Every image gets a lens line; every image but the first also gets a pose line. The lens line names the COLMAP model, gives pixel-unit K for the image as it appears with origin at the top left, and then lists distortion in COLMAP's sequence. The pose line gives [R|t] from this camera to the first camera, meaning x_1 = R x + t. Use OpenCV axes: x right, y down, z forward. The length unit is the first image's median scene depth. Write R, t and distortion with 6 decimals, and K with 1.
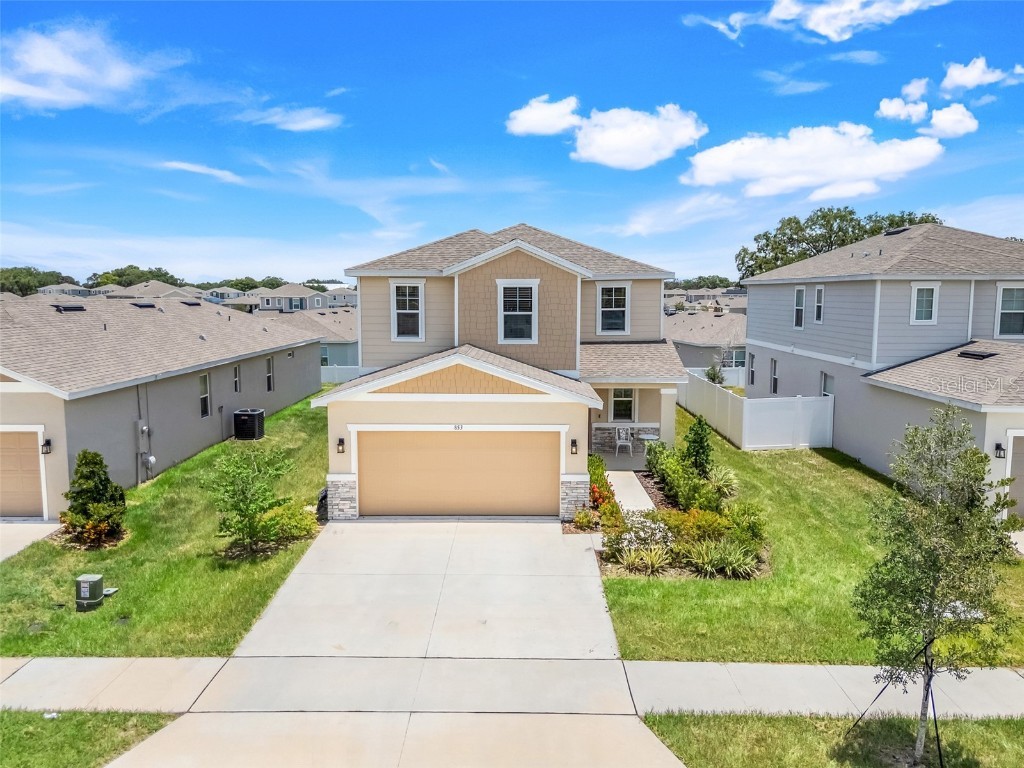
lens RADIAL K [[775.5, 0, 512.0], [0, 775.5, 384.0], [0, 0, 1]] dist [0.069487, -0.076663]
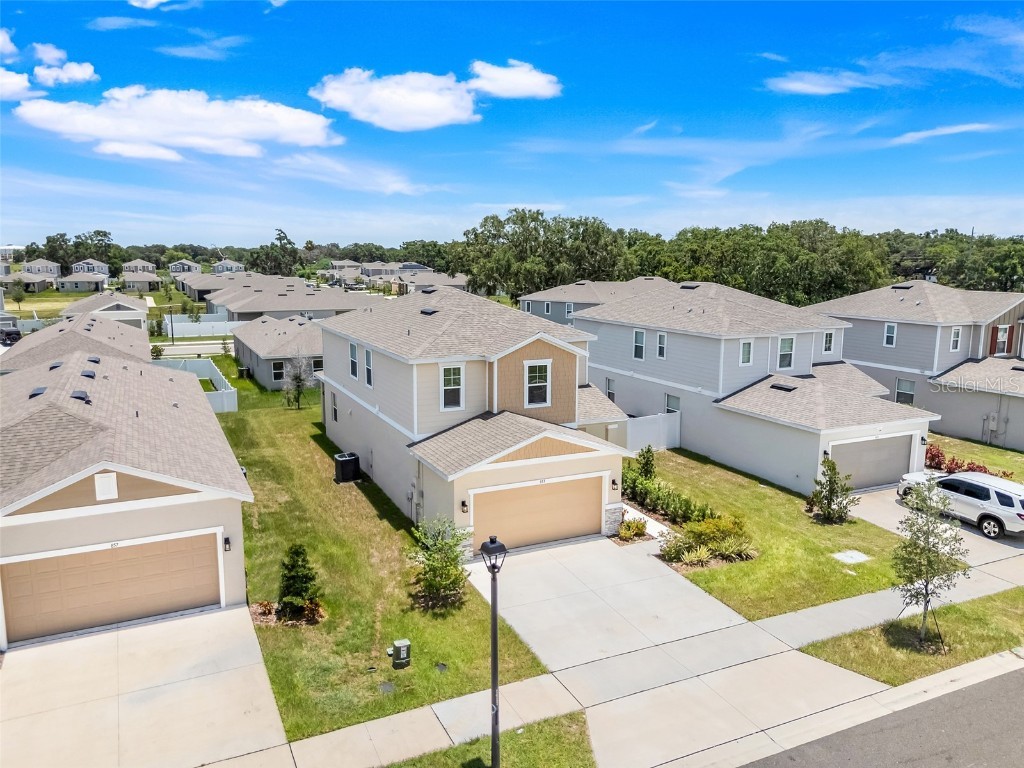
lens RADIAL K [[775.5, 0, 512.0], [0, 775.5, 384.0], [0, 0, 1]] dist [0.069487, -0.076663]
pose [[0.894729, -0.072903, 0.440618, -0.617063], [0.049249, 0.996676, 0.064900, -0.180534], [-0.443885, -0.036368, 0.895346, -0.172330]]
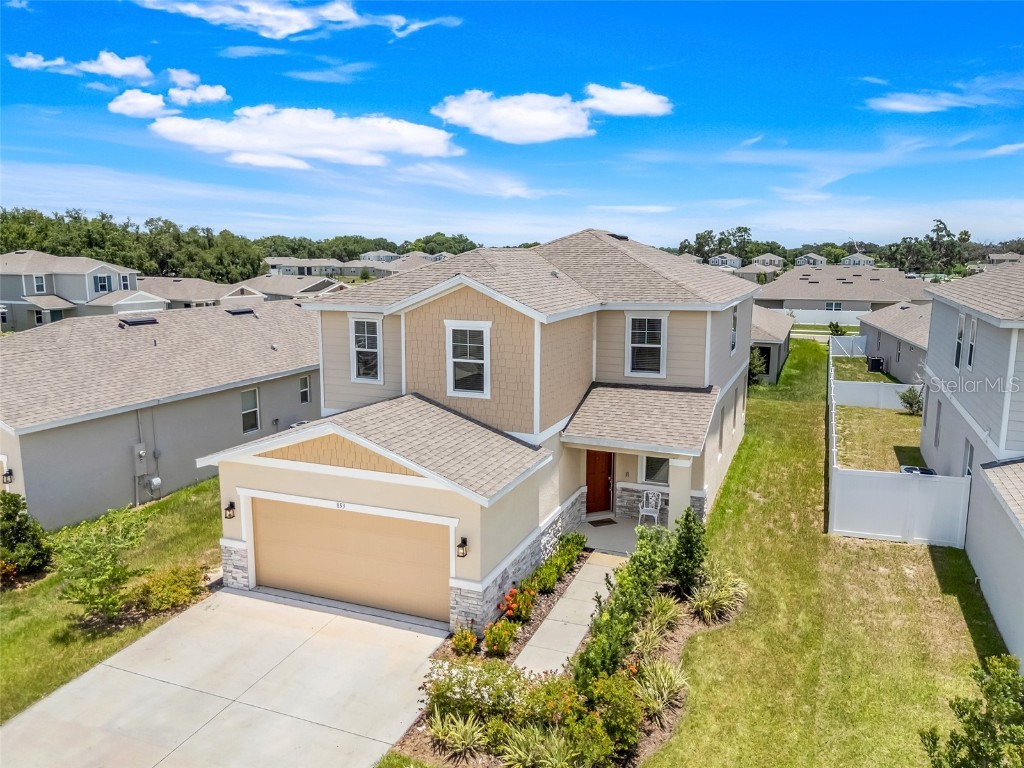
lens RADIAL K [[764.3, 0, 512.0], [0, 764.3, 384.0], [0, 0, 1]] dist [0.073393, -0.069050]
pose [[0.928542, 0.063356, -0.365782, 0.351736], [-0.043659, 0.997128, 0.061882, -0.119202], [0.368652, -0.041490, 0.928641, 0.254258]]
